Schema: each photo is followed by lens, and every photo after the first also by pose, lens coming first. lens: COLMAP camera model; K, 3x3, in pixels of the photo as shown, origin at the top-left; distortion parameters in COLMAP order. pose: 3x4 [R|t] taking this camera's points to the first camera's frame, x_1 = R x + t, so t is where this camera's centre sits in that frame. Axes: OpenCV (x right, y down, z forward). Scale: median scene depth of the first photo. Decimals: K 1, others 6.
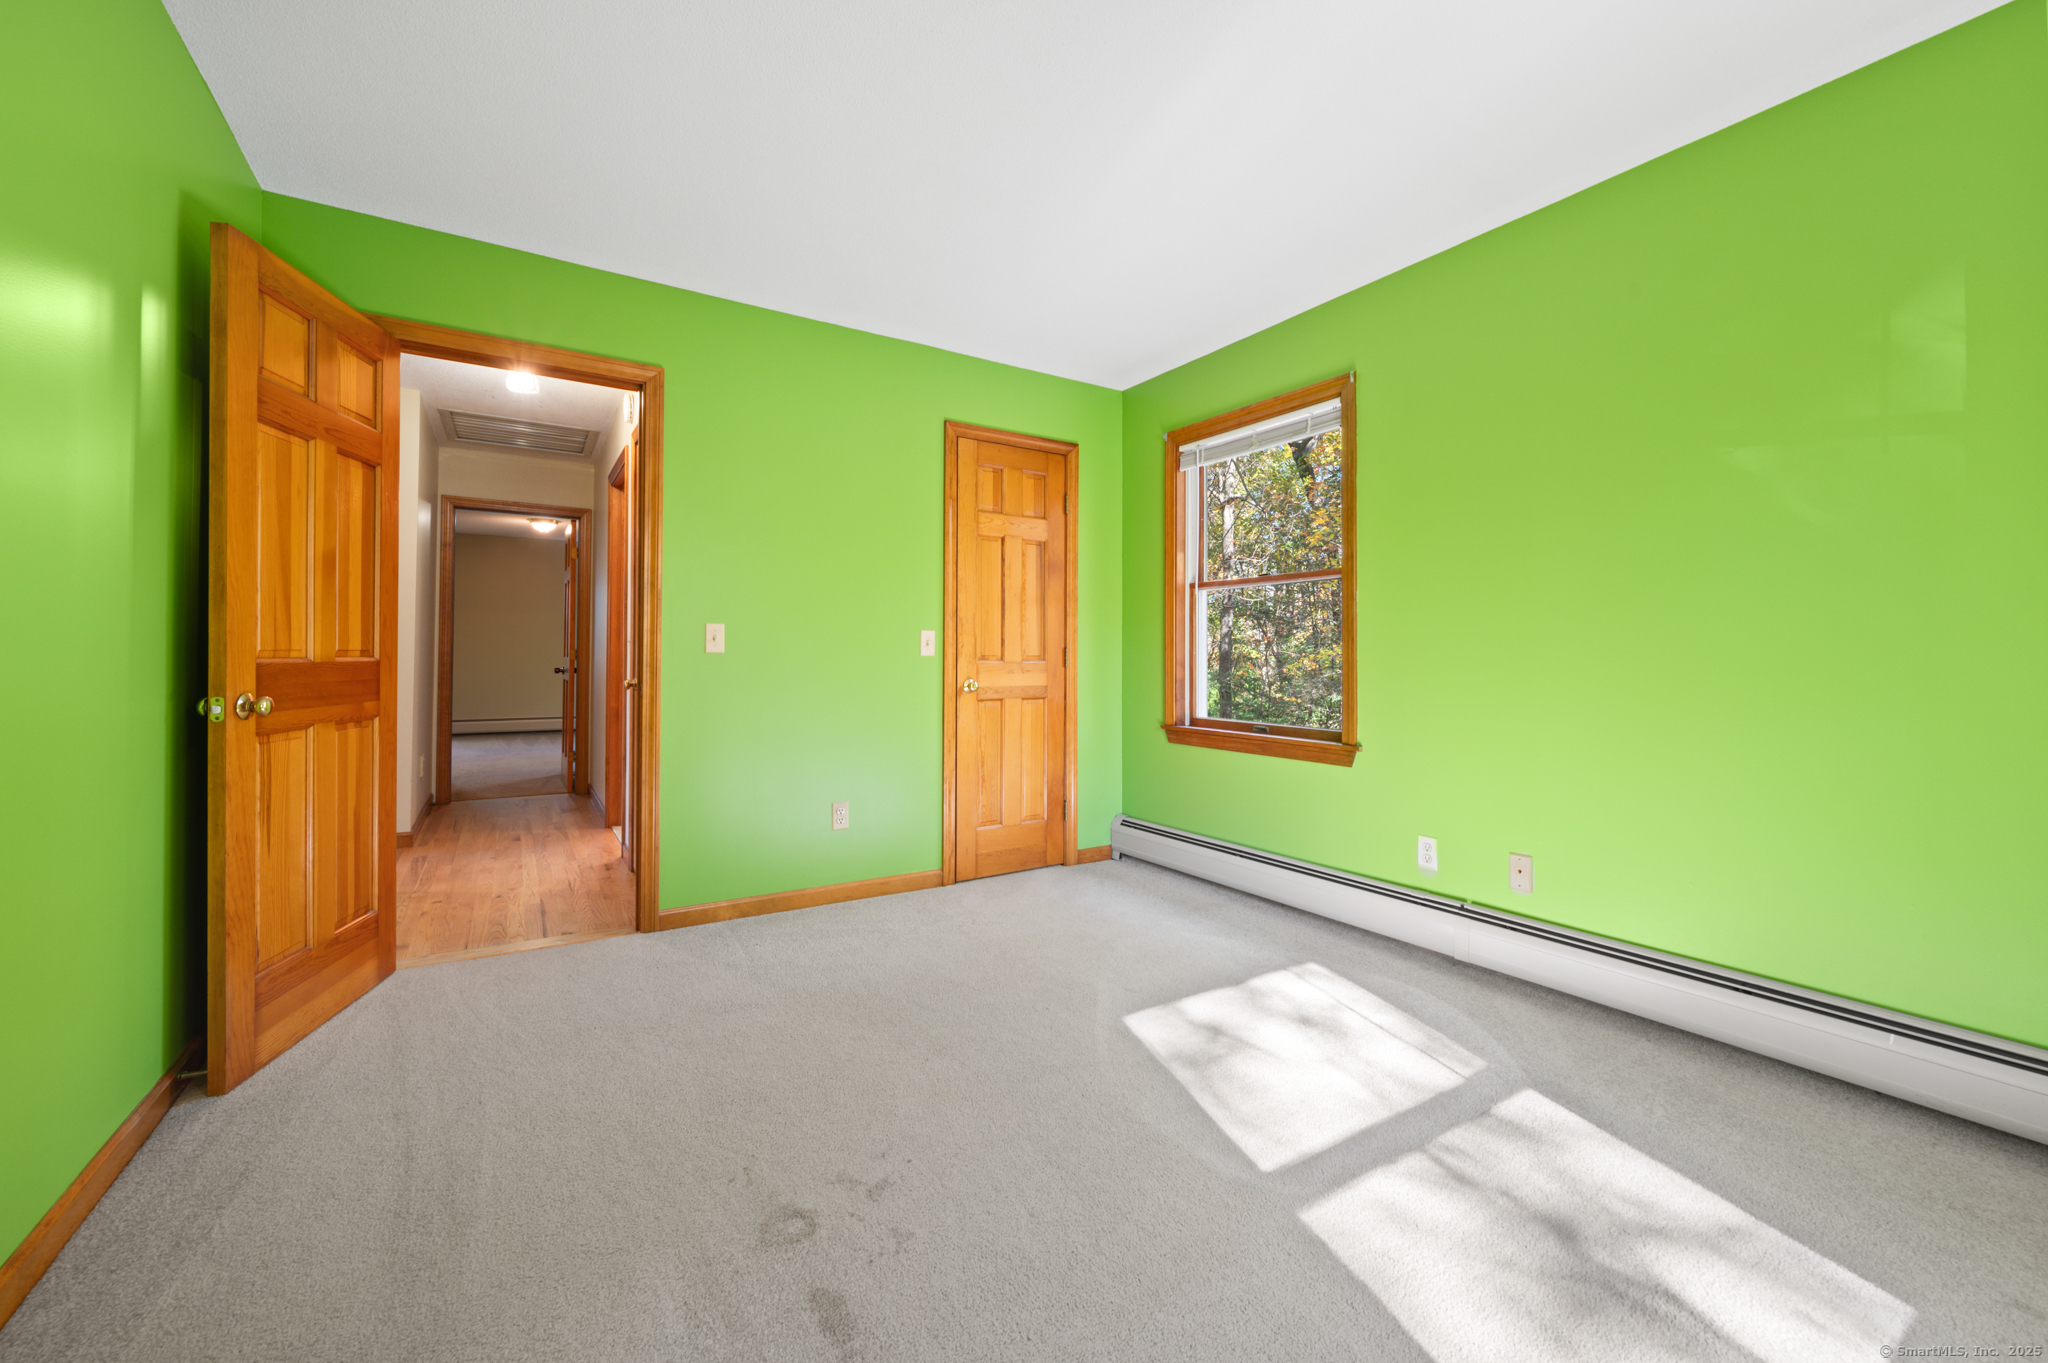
lens RADIAL K [[821.7, 0, 1031.3], [0, 821.7, 666.4], [0, 0, 1]] dist [0.001135, -0.000105]
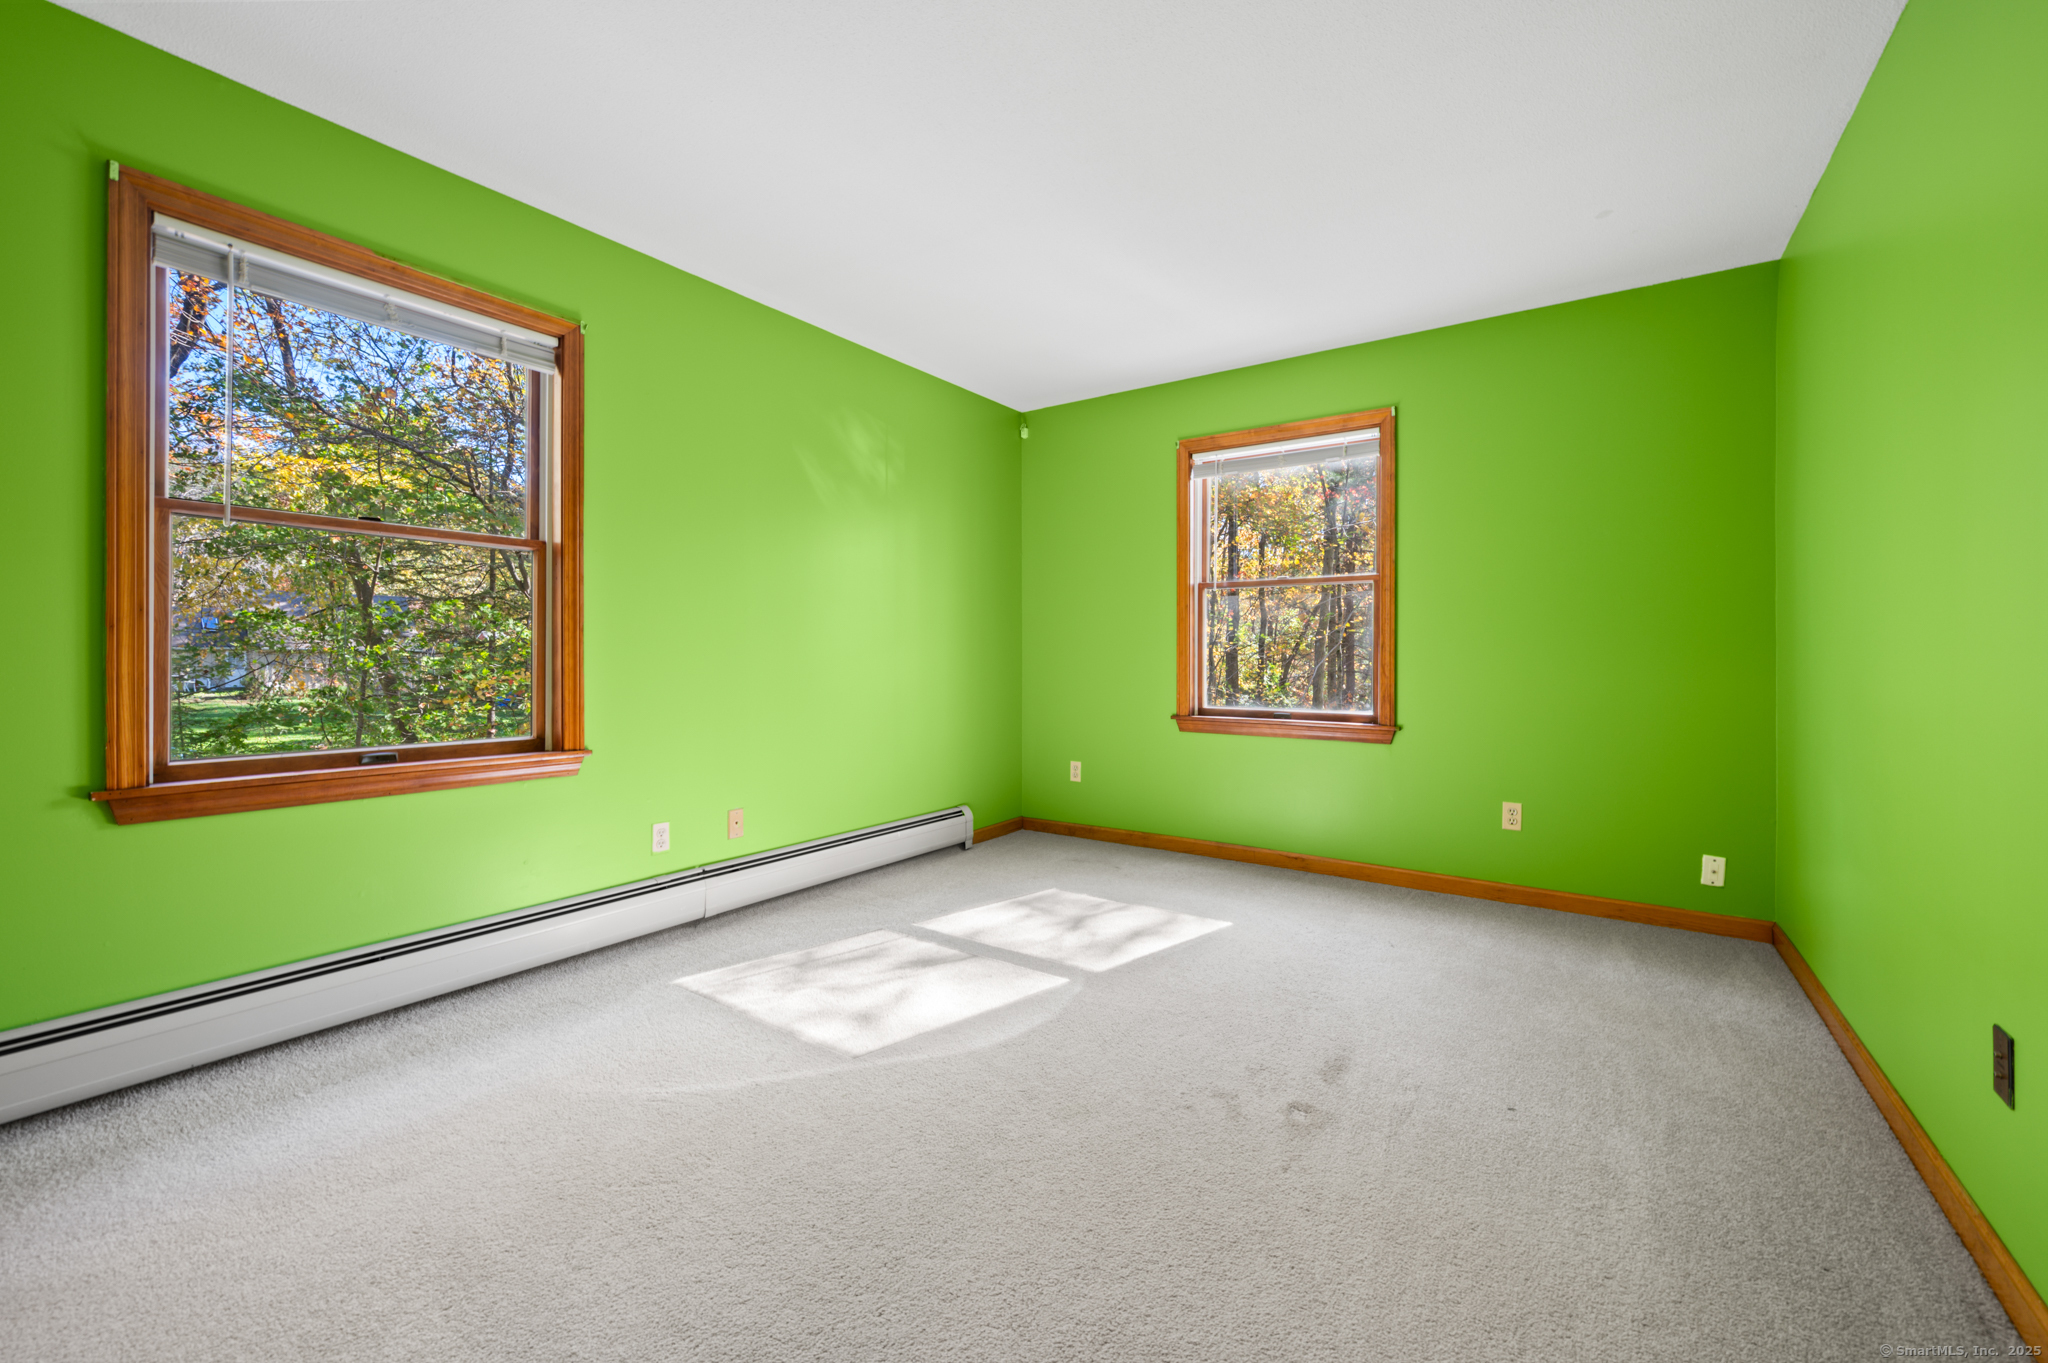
lens RADIAL K [[821.7, 0, 1031.3], [0, 821.7, 666.4], [0, 0, 1]] dist [0.001135, -0.000105]
pose [[-0.405291, -0.019124, 0.913987, -0.670586], [-0.010472, 0.999813, 0.016277, -0.014827], [-0.914128, -0.002974, -0.405416, 1.000618]]
